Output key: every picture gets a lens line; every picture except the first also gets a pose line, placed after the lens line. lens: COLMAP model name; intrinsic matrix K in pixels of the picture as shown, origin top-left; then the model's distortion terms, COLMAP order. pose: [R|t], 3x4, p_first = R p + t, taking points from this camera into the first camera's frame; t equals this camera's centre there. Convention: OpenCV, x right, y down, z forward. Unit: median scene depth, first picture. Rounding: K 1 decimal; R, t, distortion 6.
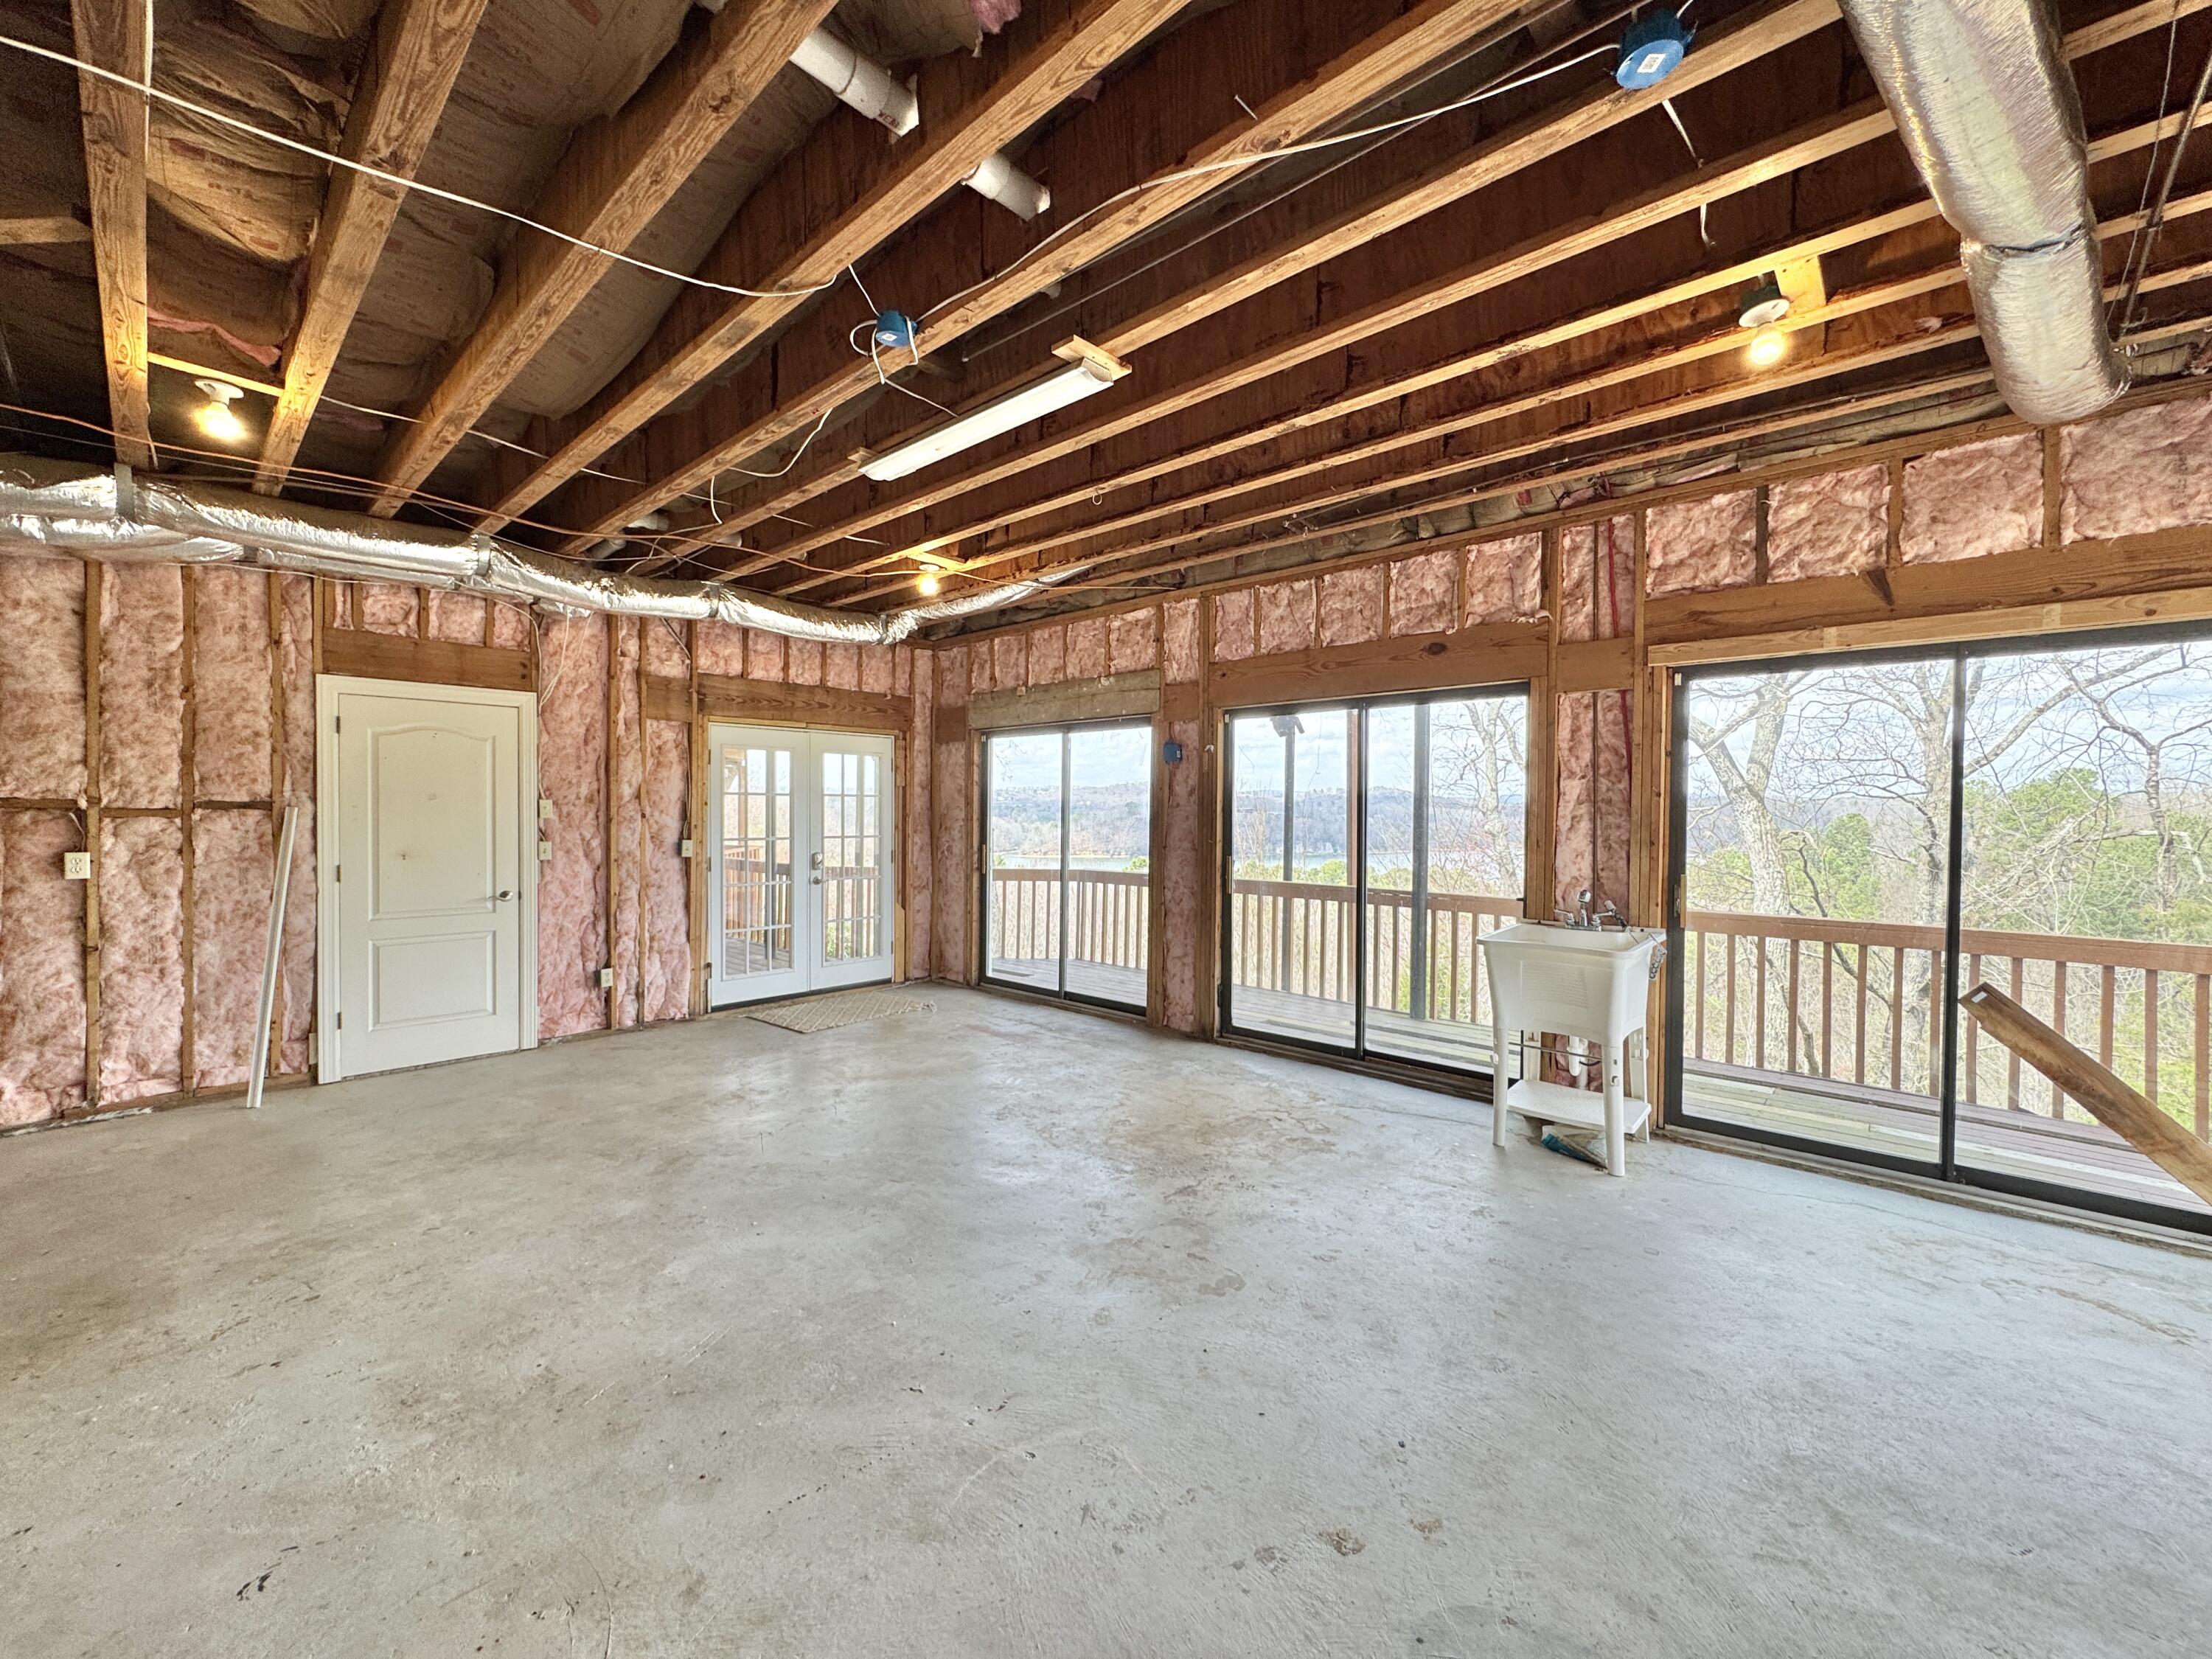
lens RADIAL K [[884.8, 0, 1106.9], [0, 884.8, 830.7], [0, 0, 1]] dist [-0.001284, 0.000390]
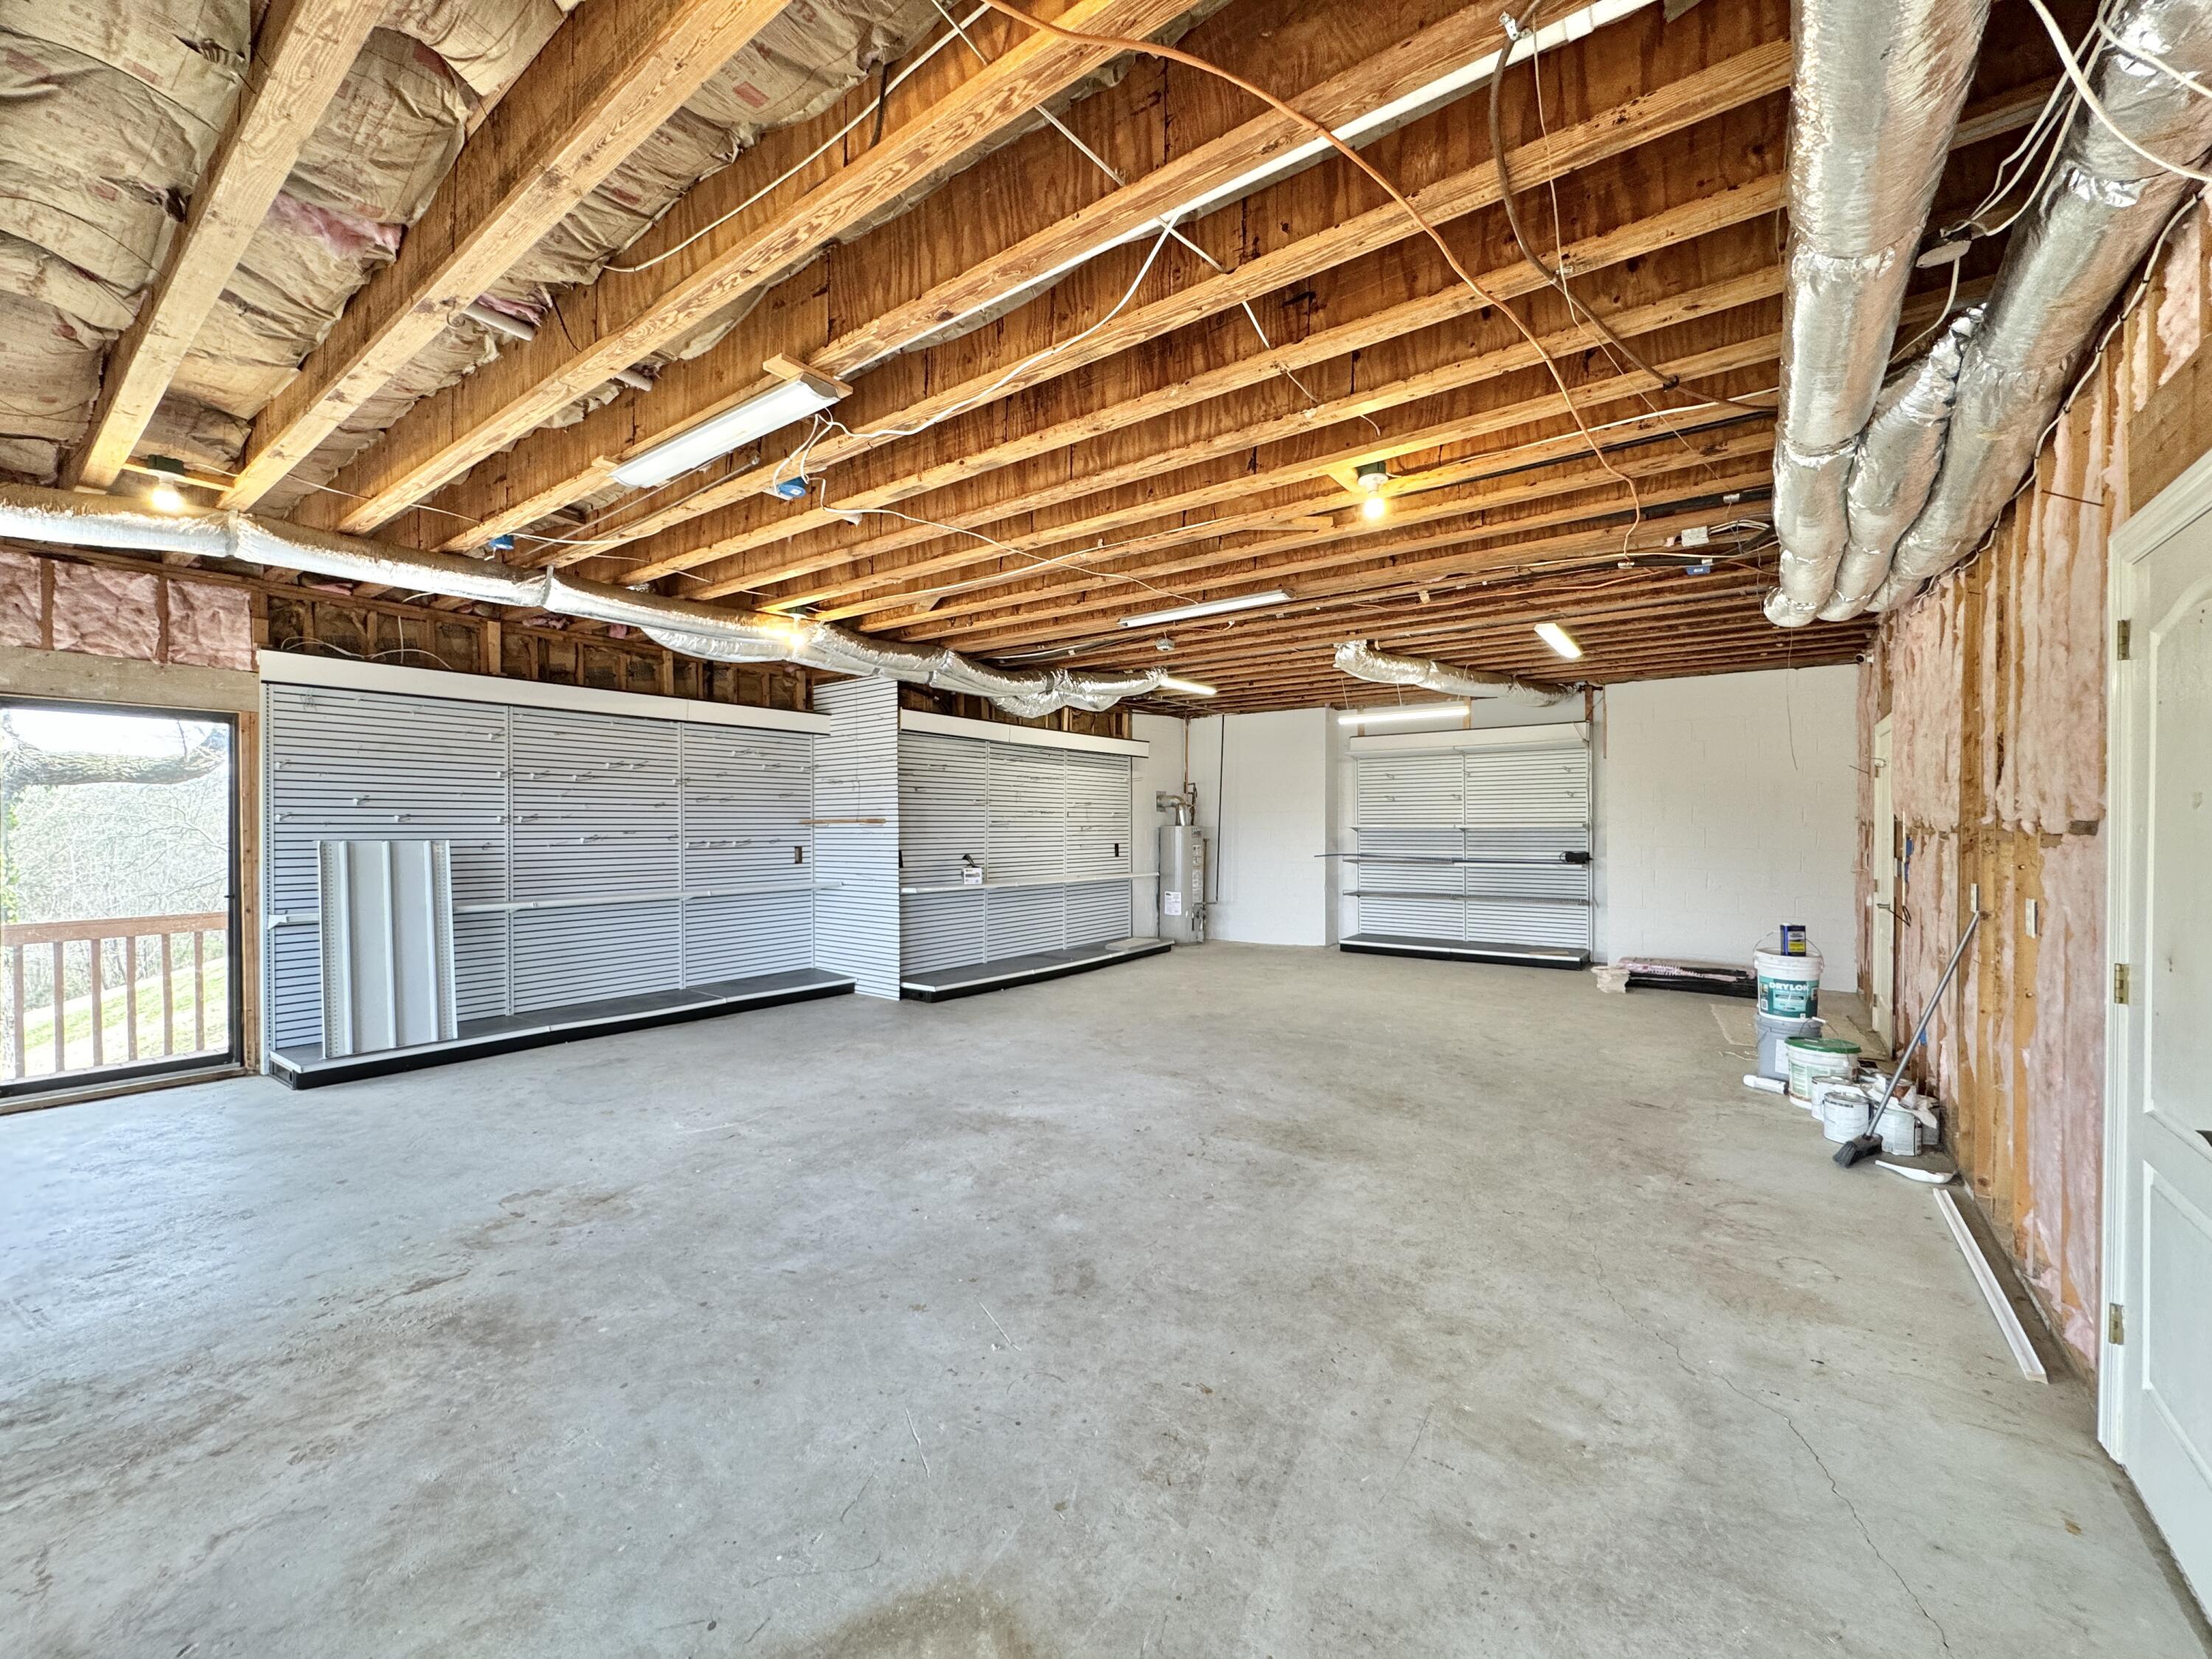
lens RADIAL K [[884.8, 0, 1106.9], [0, 884.8, 830.7], [0, 0, 1]] dist [-0.001284, 0.000390]
pose [[-0.994154, -0.007381, -0.107721, -0.354363], [-0.010064, 0.999652, 0.024383, -0.033380], [0.107503, 0.025324, -0.993882, 1.474649]]
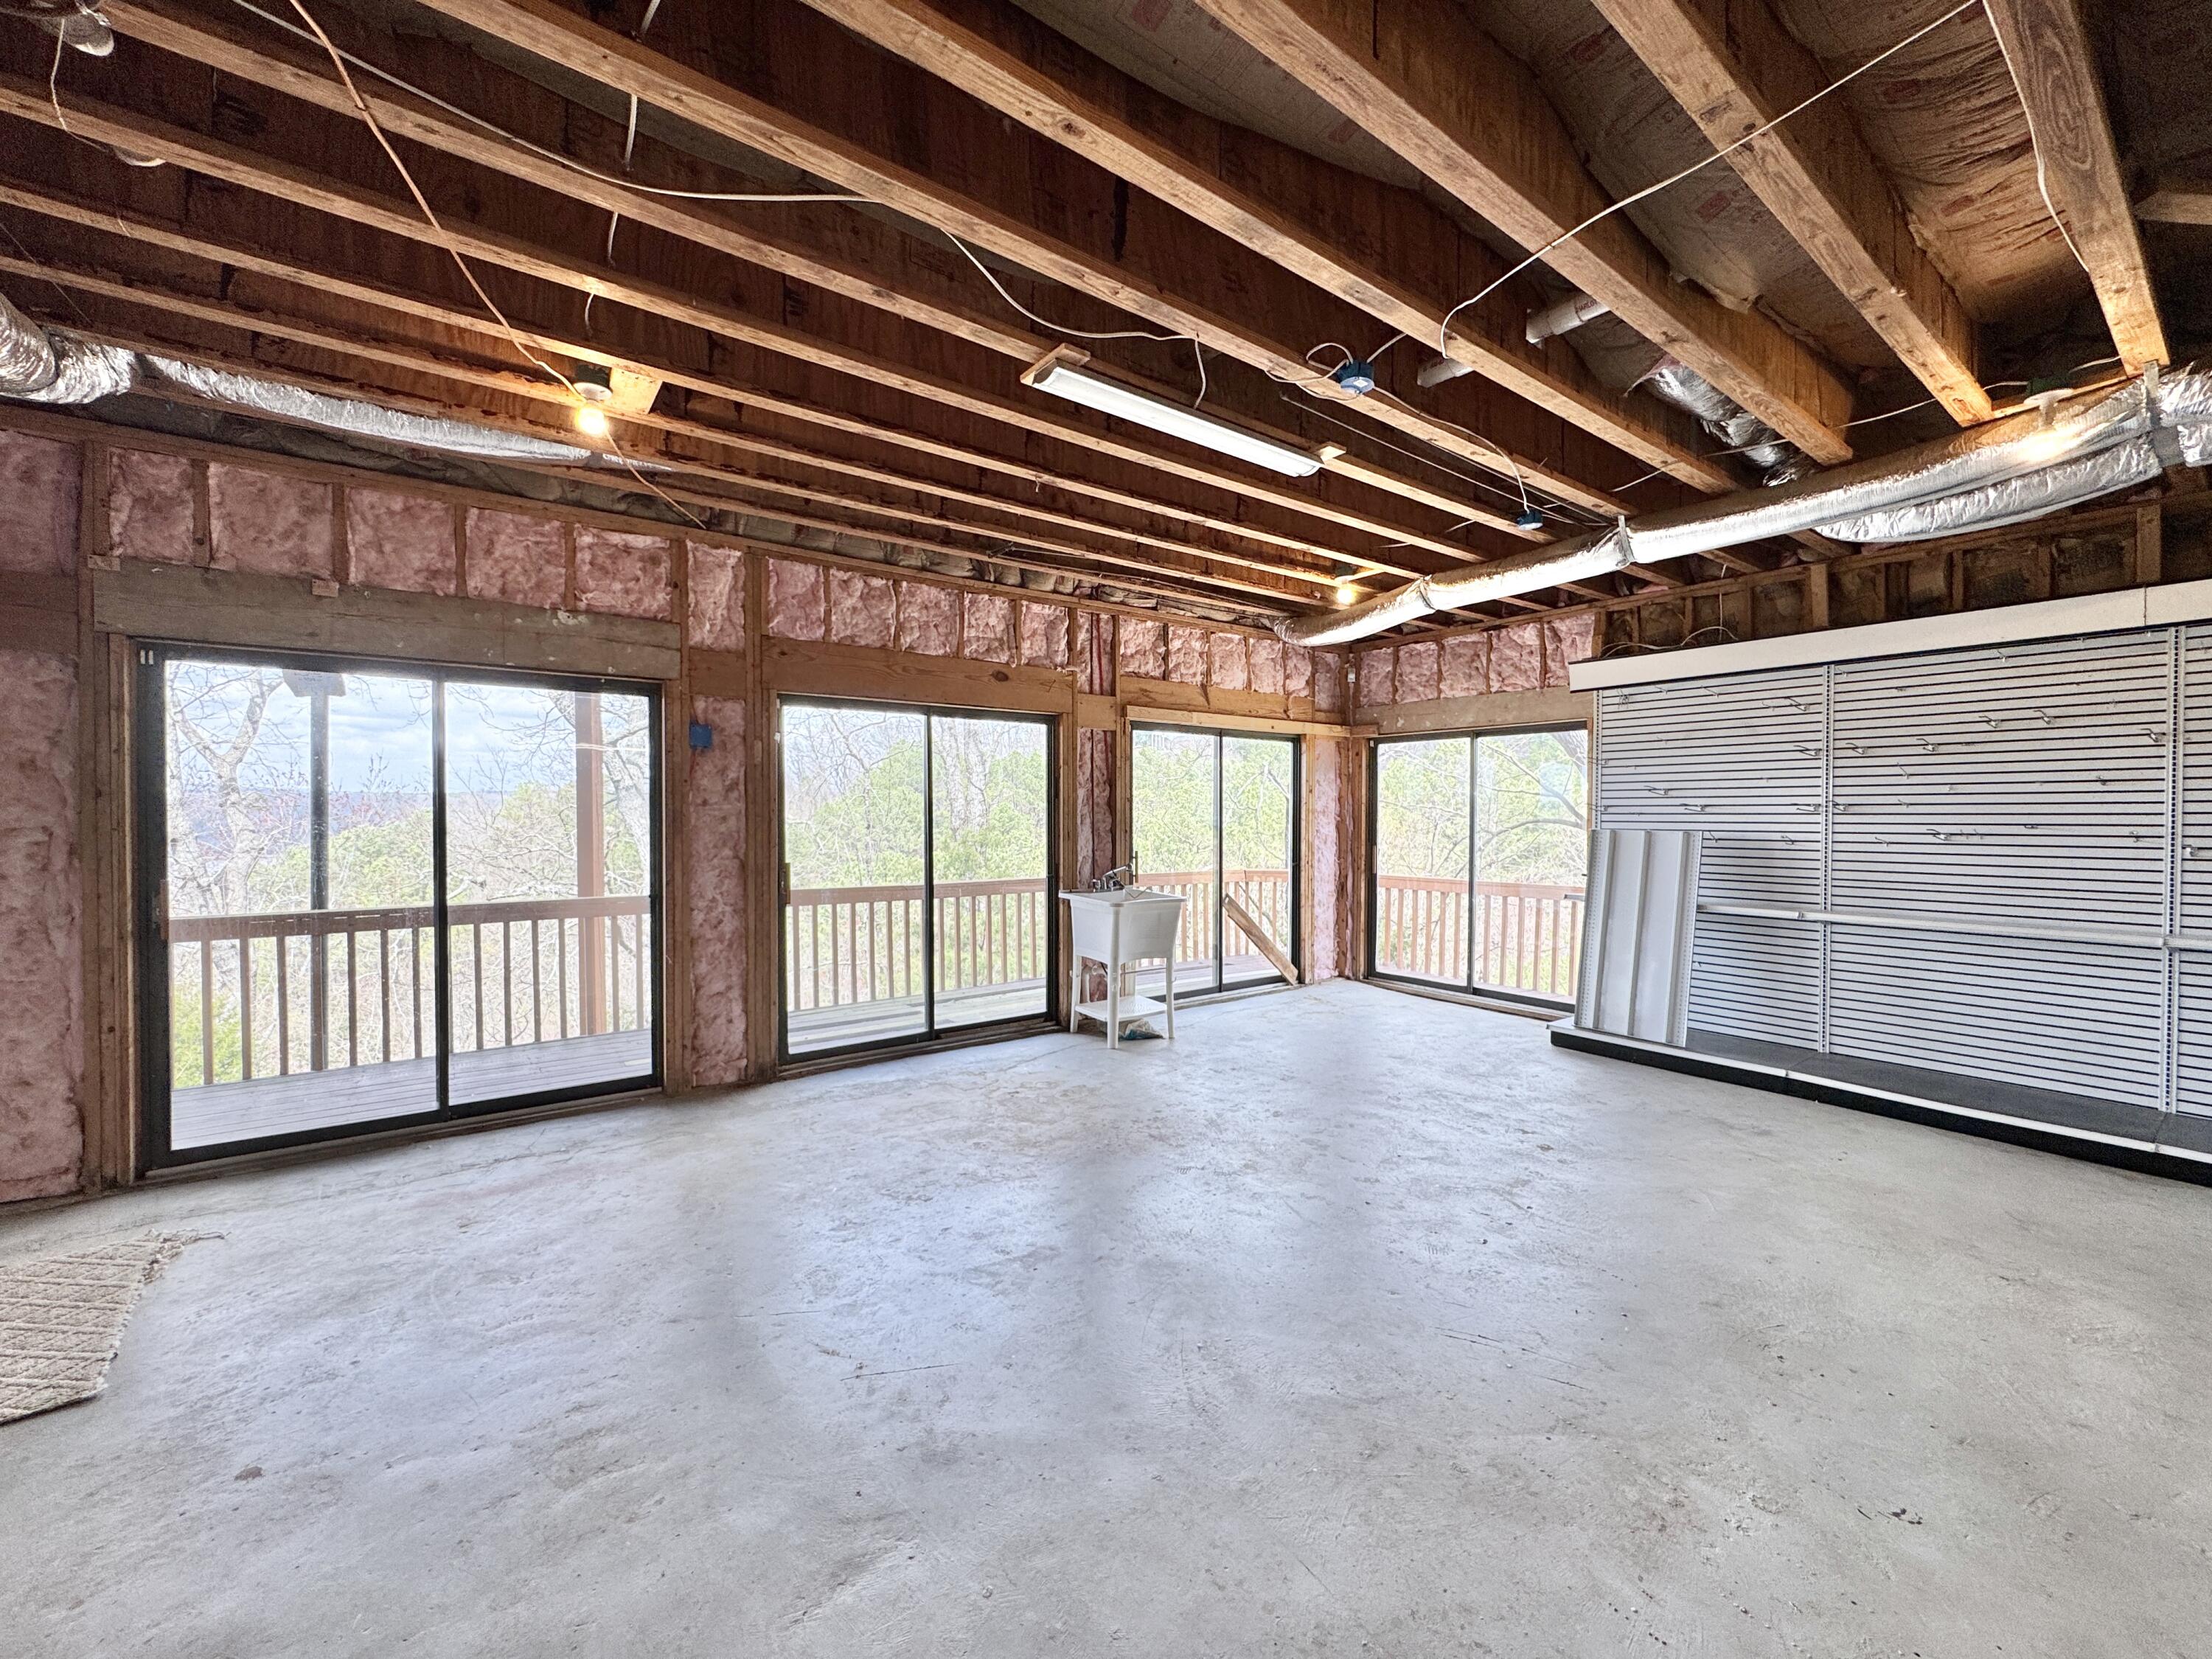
lens RADIAL K [[884.8, 0, 1106.9], [0, 884.8, 830.7], [0, 0, 1]] dist [-0.001284, 0.000390]
pose [[0.188476, -0.025437, 0.981748, -0.834526], [0.017955, 0.999587, 0.022452, -0.020307], [-0.981914, 0.013395, 0.188854, 0.662563]]
